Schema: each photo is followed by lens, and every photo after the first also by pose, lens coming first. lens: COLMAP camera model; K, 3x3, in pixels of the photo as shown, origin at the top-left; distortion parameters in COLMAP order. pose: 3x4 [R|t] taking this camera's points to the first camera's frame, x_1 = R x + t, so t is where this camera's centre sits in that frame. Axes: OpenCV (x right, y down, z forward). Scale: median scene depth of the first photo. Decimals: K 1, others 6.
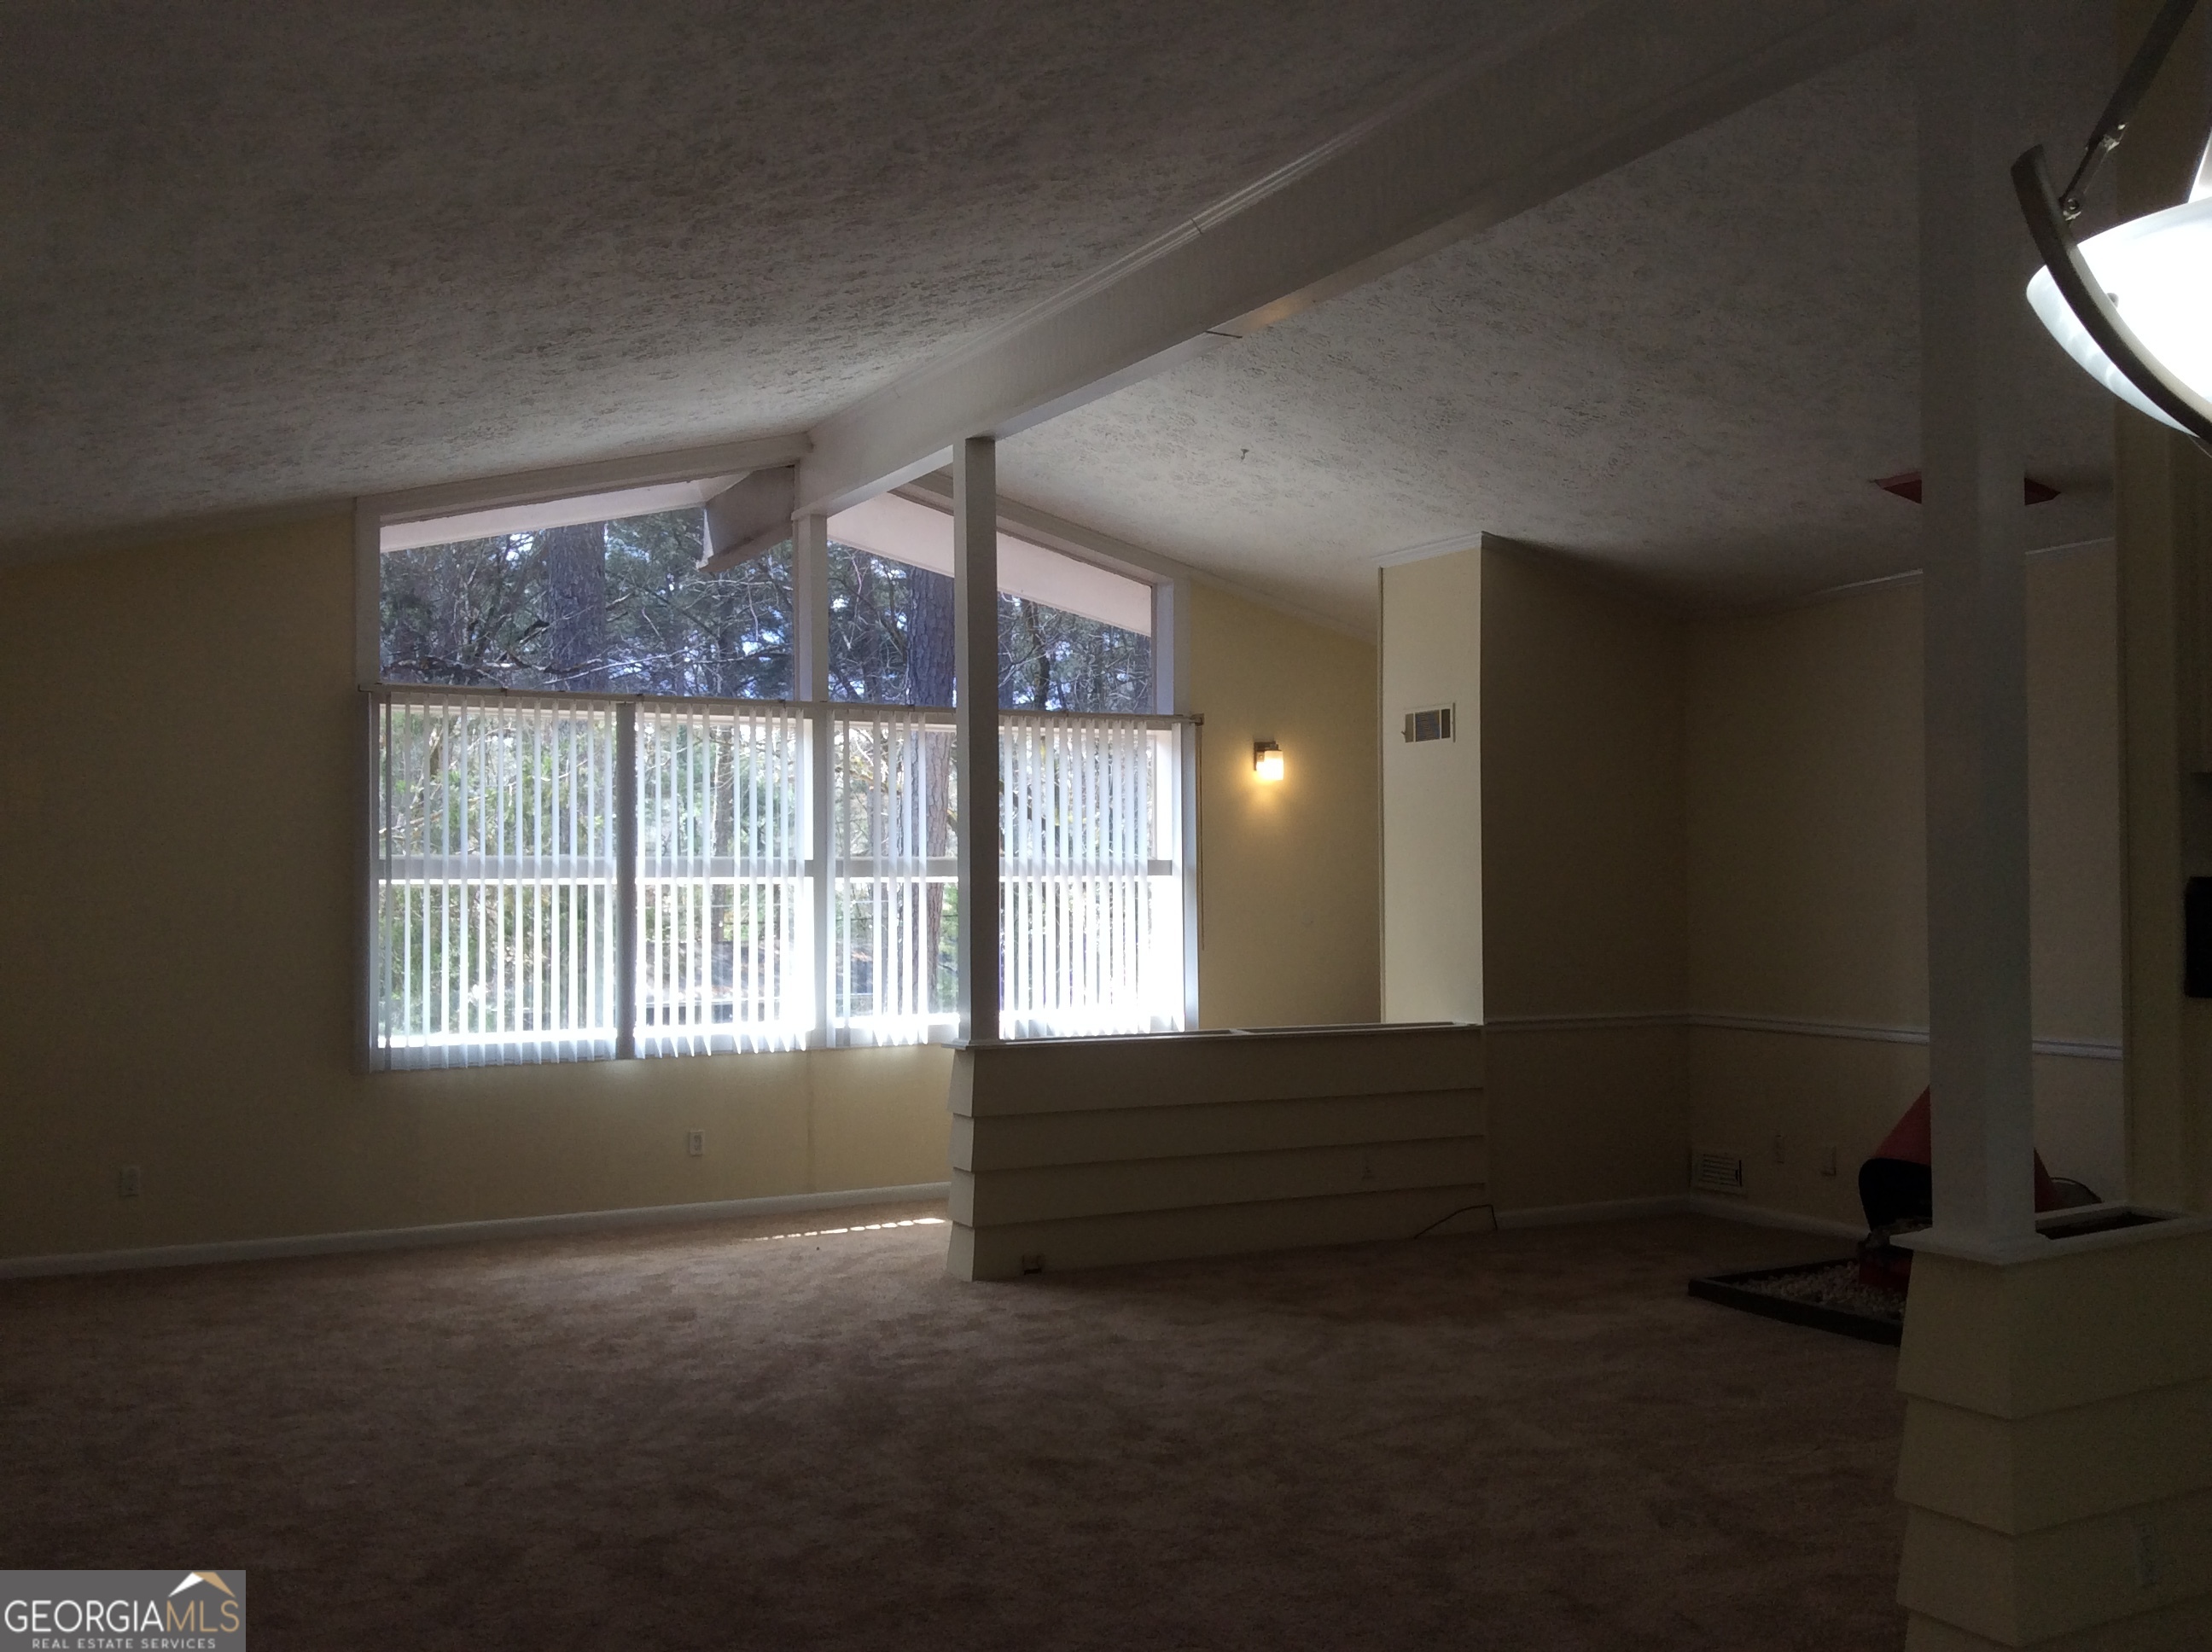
lens RADIAL K [[2017.5, 0, 1106.0], [0, 2017.5, 826.0], [0, 0, 1]] dist [0.167823, -0.318271]
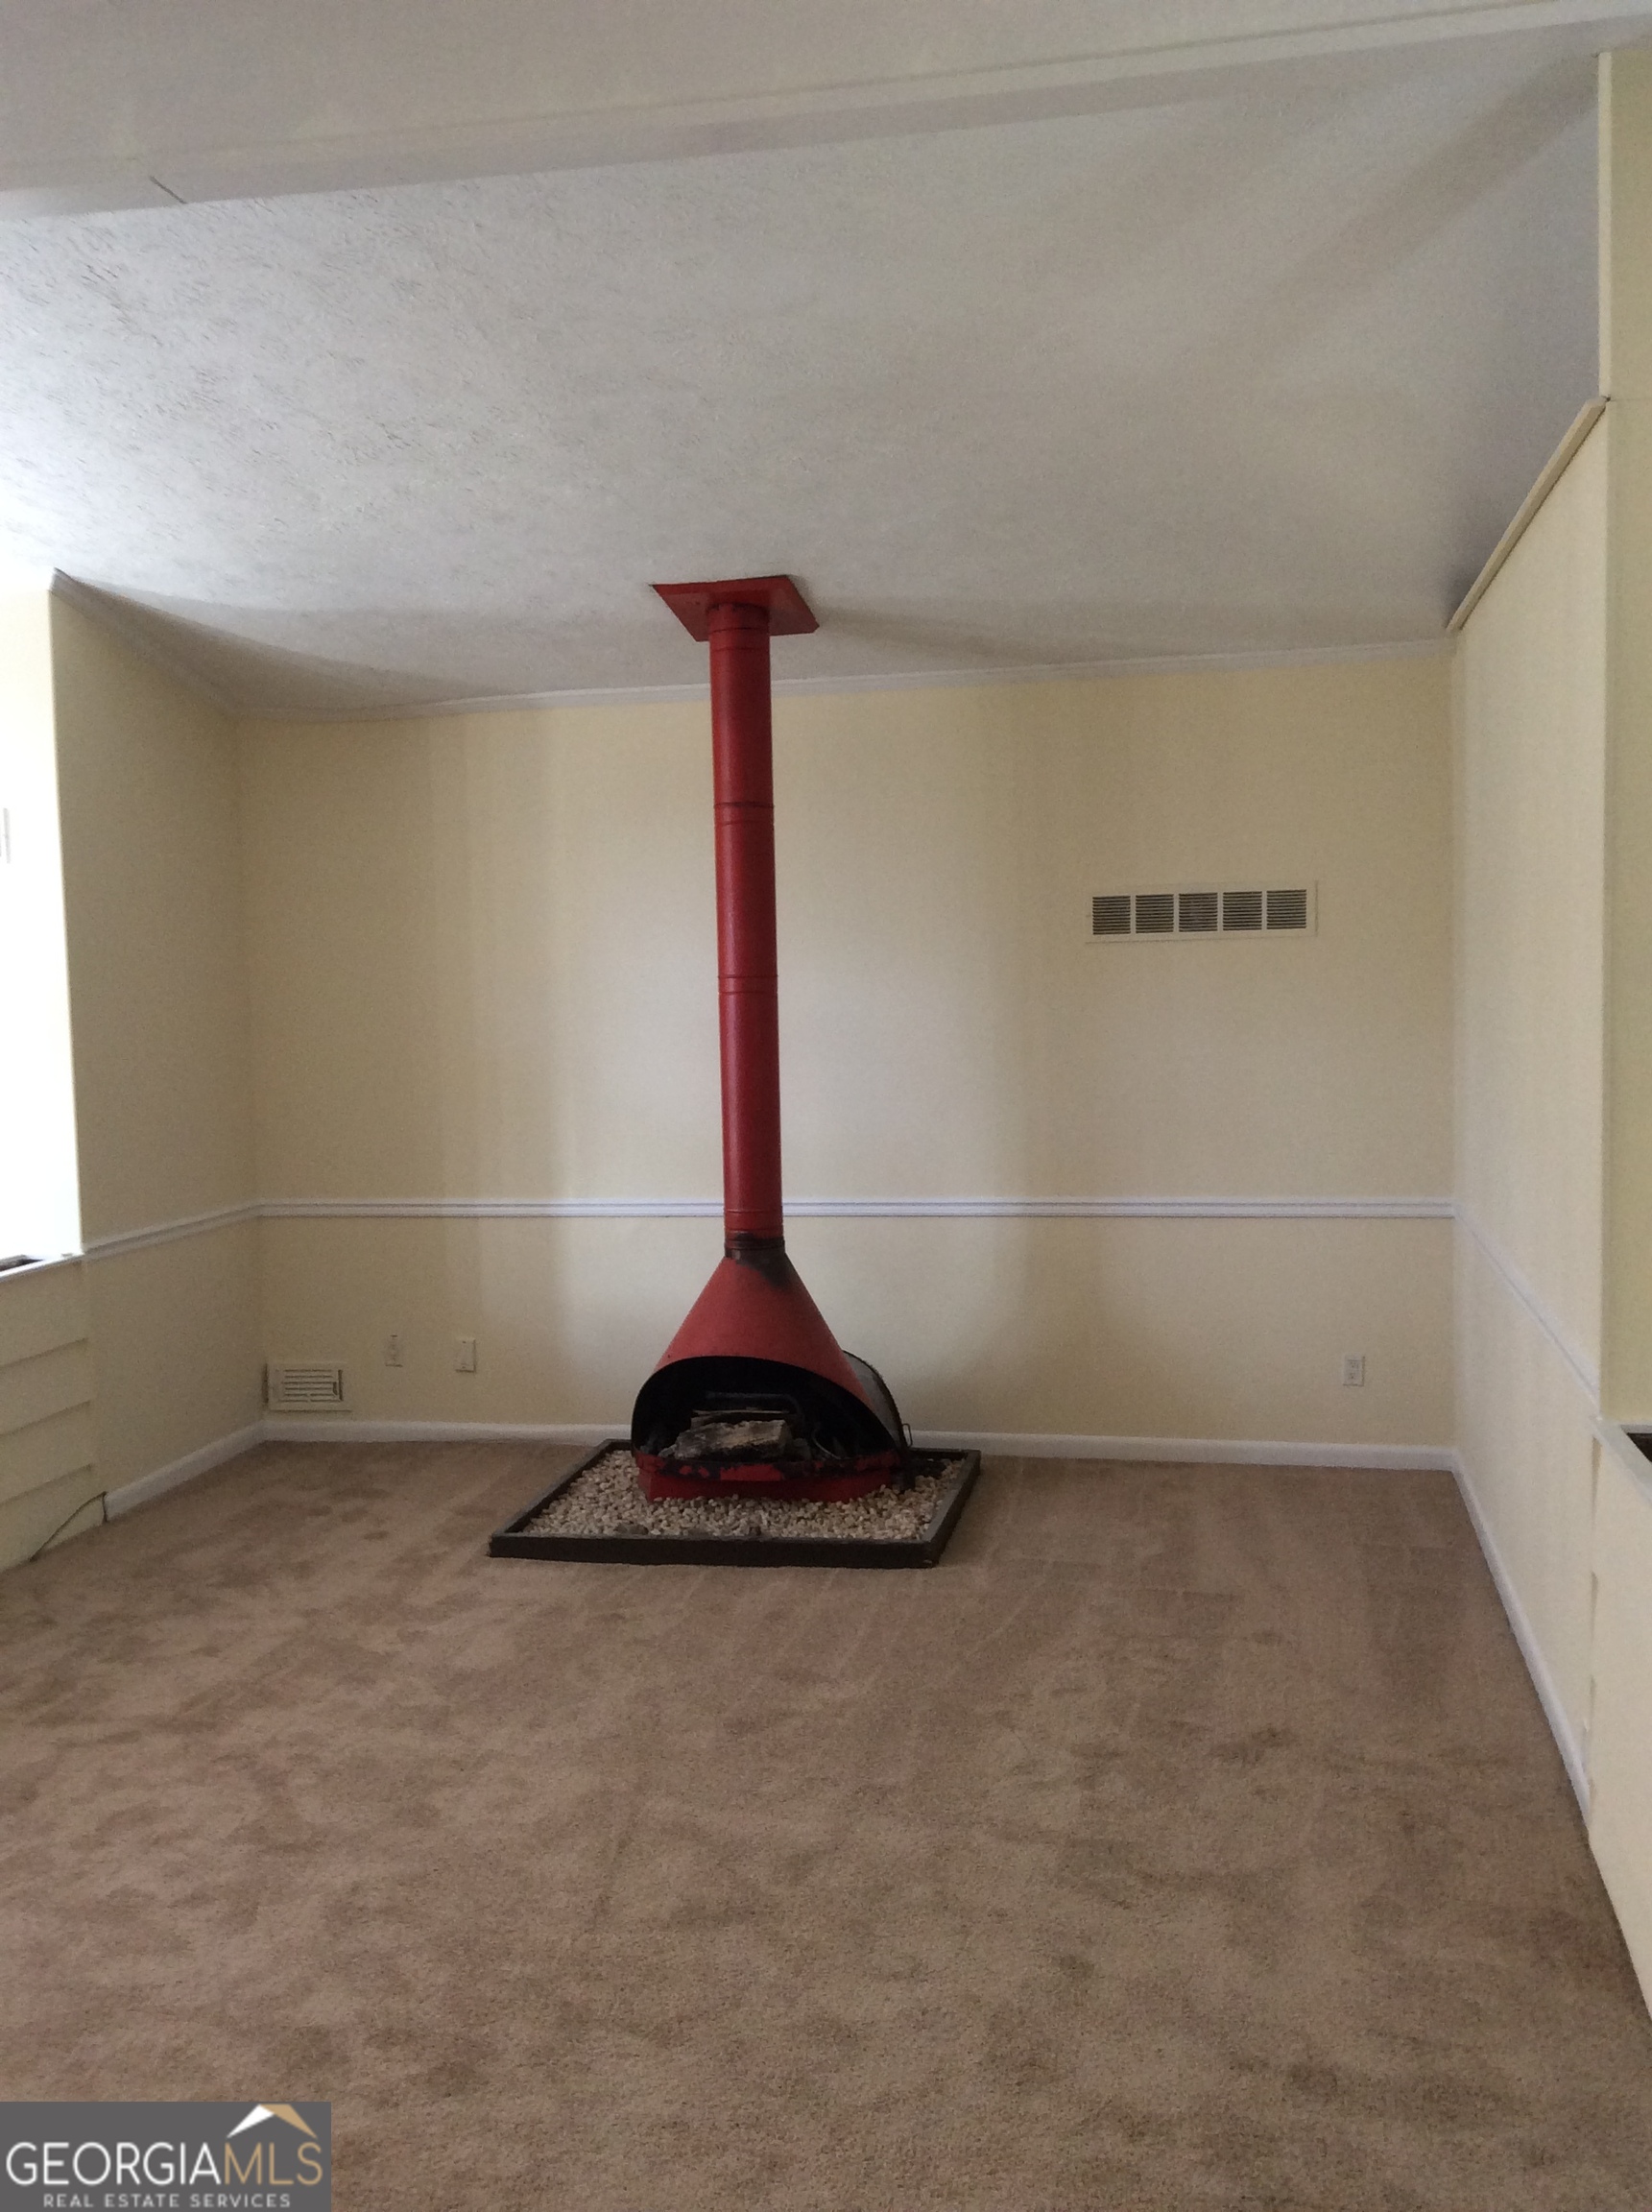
lens RADIAL K [[2017.4, 0, 826.0], [0, 2017.4, 1106.0], [0, 0, 1]] dist [0.167823, -0.318271]
pose [[0.631895, -0.063279, 0.772466, -0.339471], [-0.004571, 0.996340, 0.085358, -0.031087], [-0.775040, -0.057469, 0.629293, 0.518371]]
